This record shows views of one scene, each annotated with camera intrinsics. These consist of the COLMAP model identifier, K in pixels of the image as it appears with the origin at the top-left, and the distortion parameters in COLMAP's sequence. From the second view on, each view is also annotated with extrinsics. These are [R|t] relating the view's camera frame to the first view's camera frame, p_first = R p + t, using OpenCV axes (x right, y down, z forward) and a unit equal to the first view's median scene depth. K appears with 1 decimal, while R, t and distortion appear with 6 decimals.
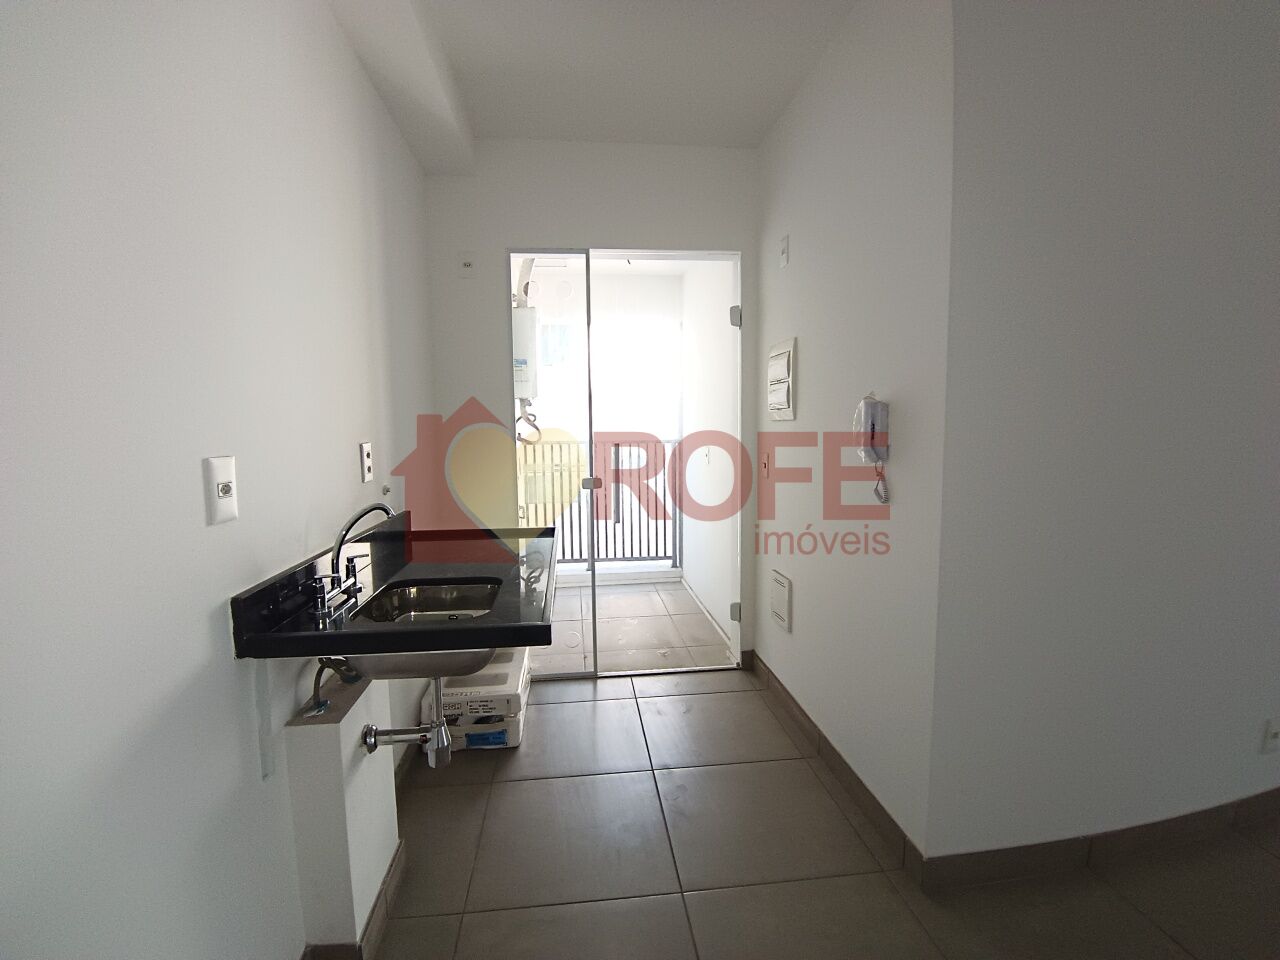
lens RADIAL K [[593.4, 0, 640.0], [0, 593.4, 480.0], [0, 0, 1]] dist [0.012696, -0.034888]
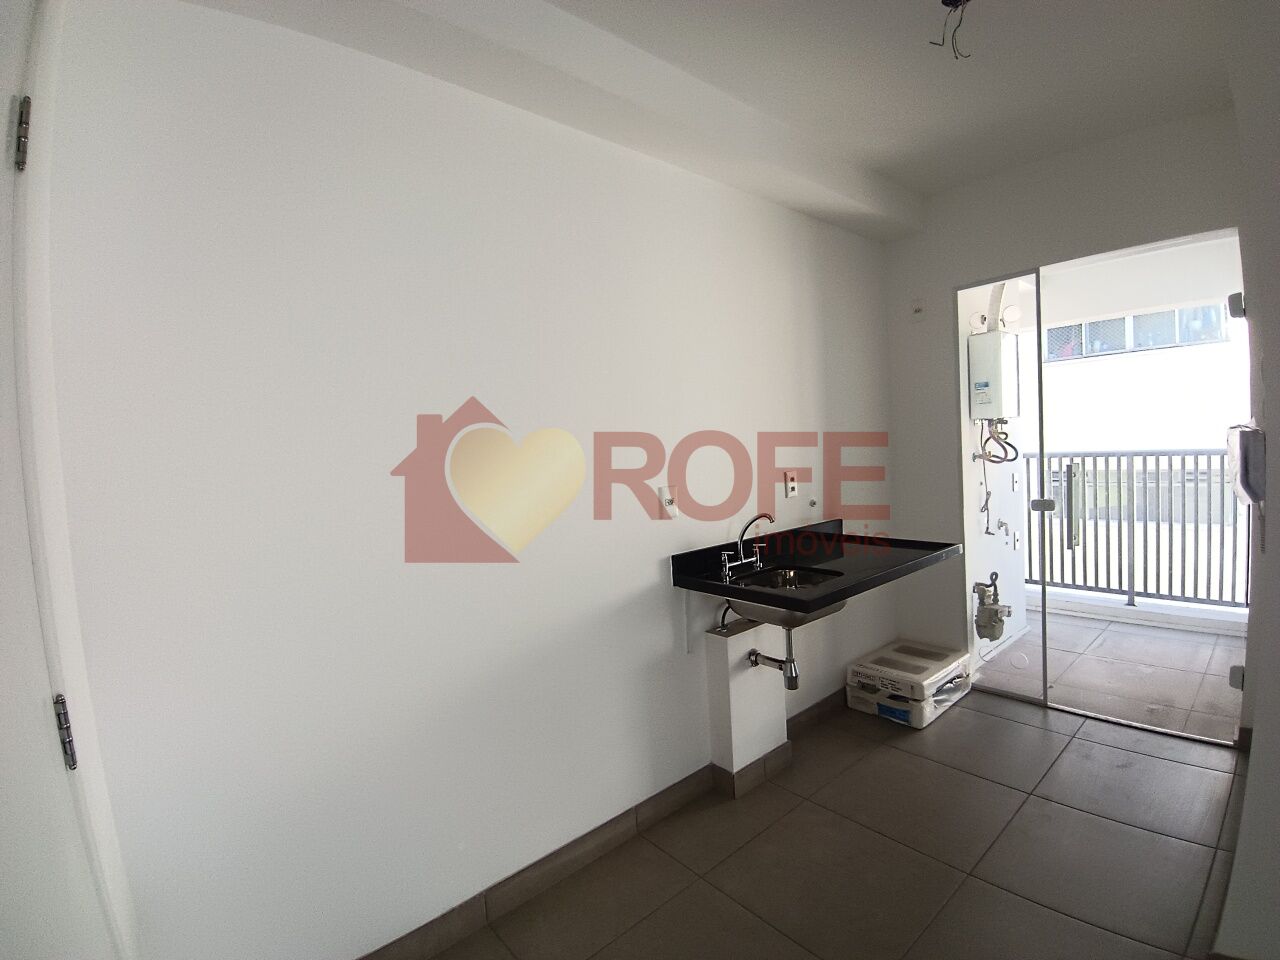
lens RADIAL K [[593.4, 0, 640.0], [0, 593.4, 480.0], [0, 0, 1]] dist [0.012696, -0.034888]
pose [[0.569588, 0.022605, -0.821619, 0.376707], [-0.025165, 0.999633, 0.010057, -0.031776], [0.821545, 0.014948, 0.569948, -0.104379]]
